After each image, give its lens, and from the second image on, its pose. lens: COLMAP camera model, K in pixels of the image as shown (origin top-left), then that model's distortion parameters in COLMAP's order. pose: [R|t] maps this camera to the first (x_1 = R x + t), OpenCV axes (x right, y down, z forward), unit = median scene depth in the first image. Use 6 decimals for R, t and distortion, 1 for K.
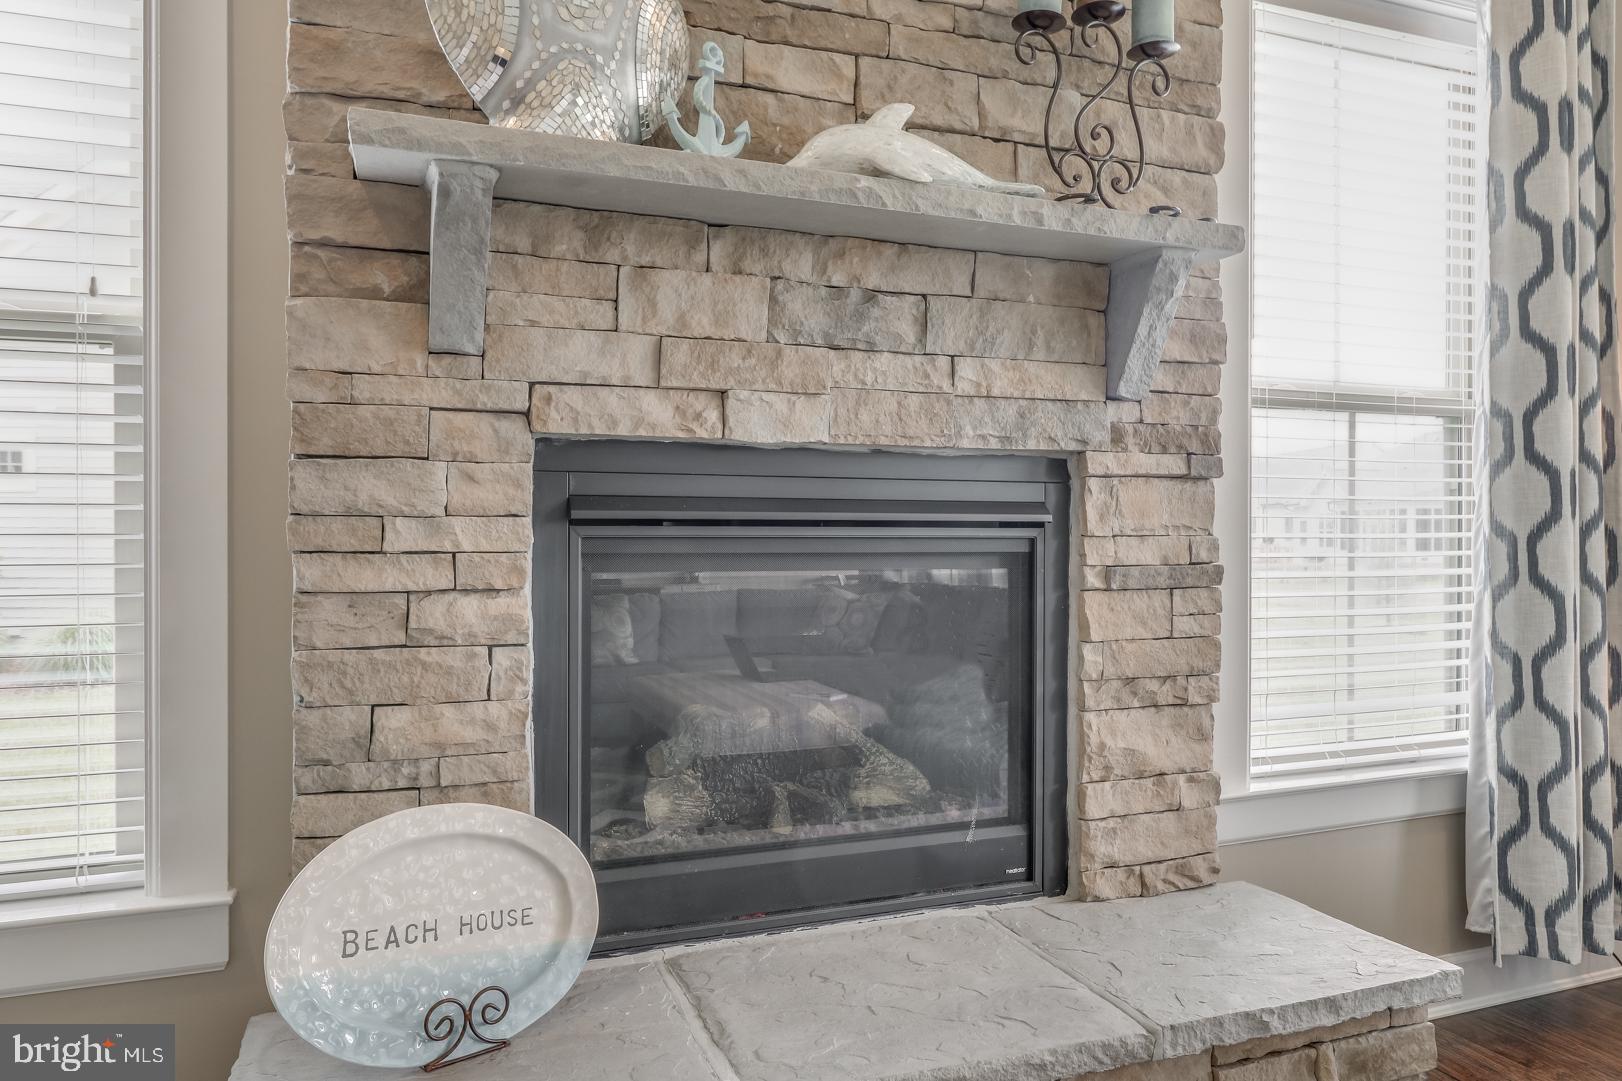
lens RADIAL K [[926.4, 0, 809.9], [0, 926.4, 534.6], [0, 0, 1]] dist [-0.005102, -0.000377]
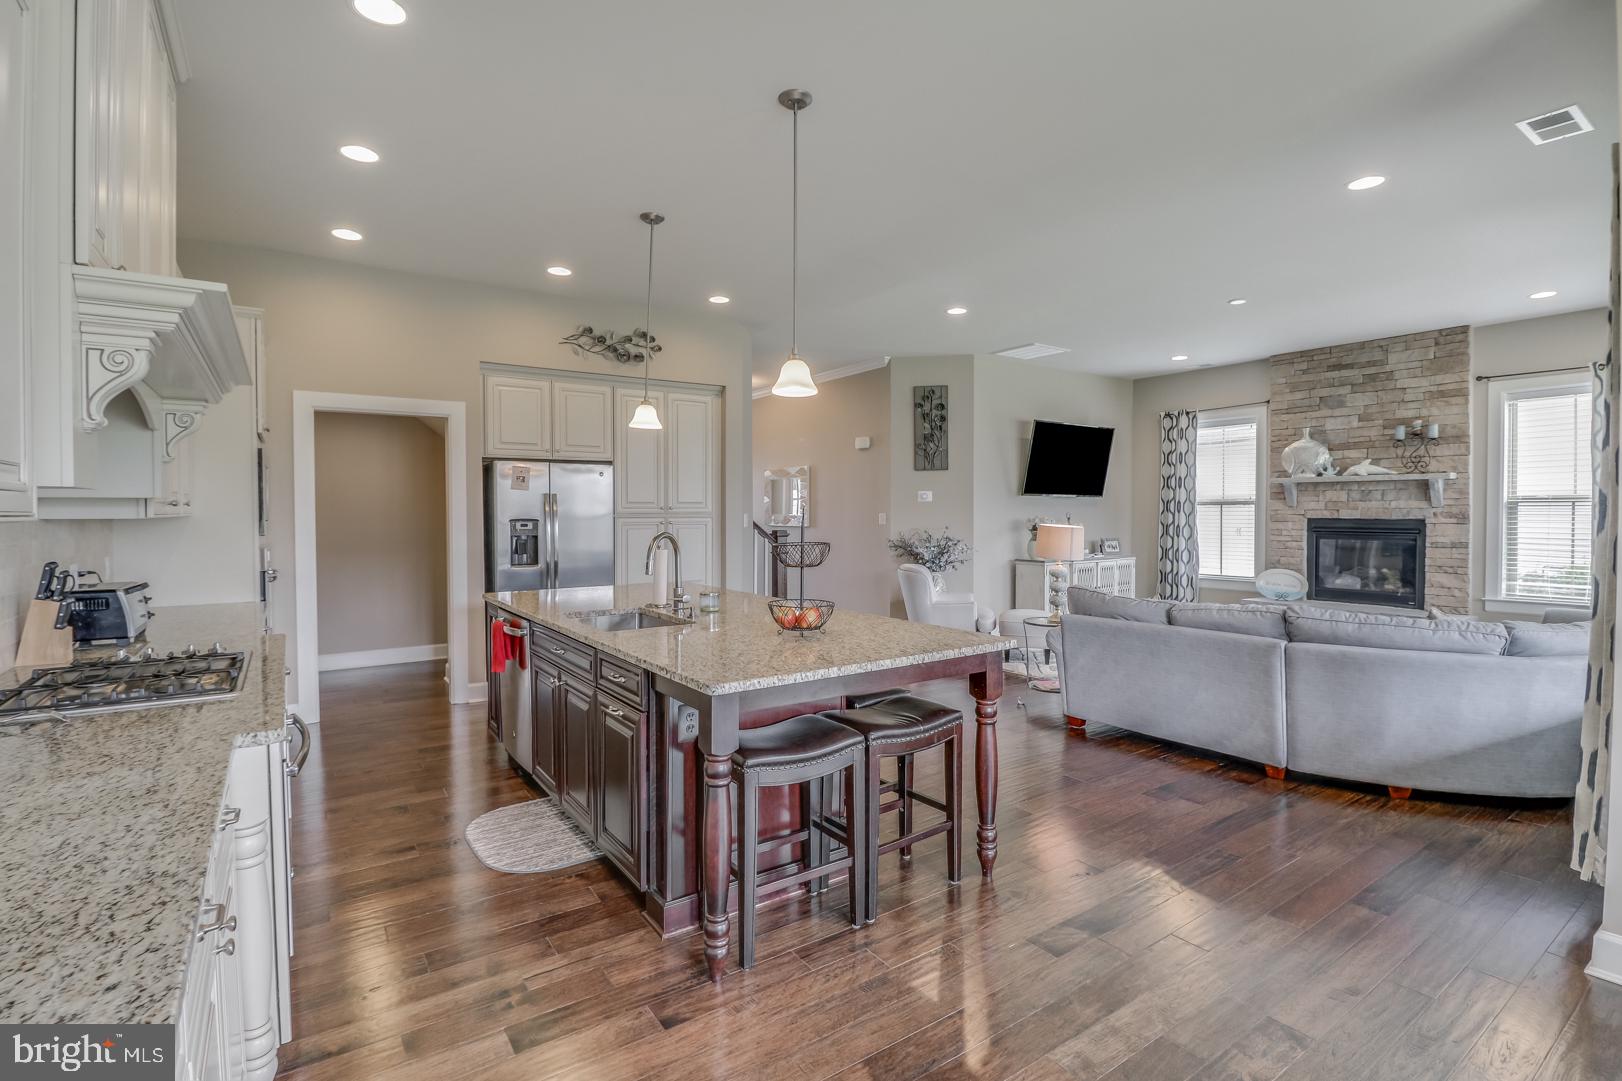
lens RADIAL K [[749.6, 0, 809.1], [0, 749.6, 526.6], [0, 0, 1]] dist [-0.005129, -0.005504]
pose [[0.291107, 0.019001, -0.956502, 3.441575], [0.000738, 0.999798, 0.020086, -0.141435], [0.956690, -0.006553, 0.291034, -3.592627]]
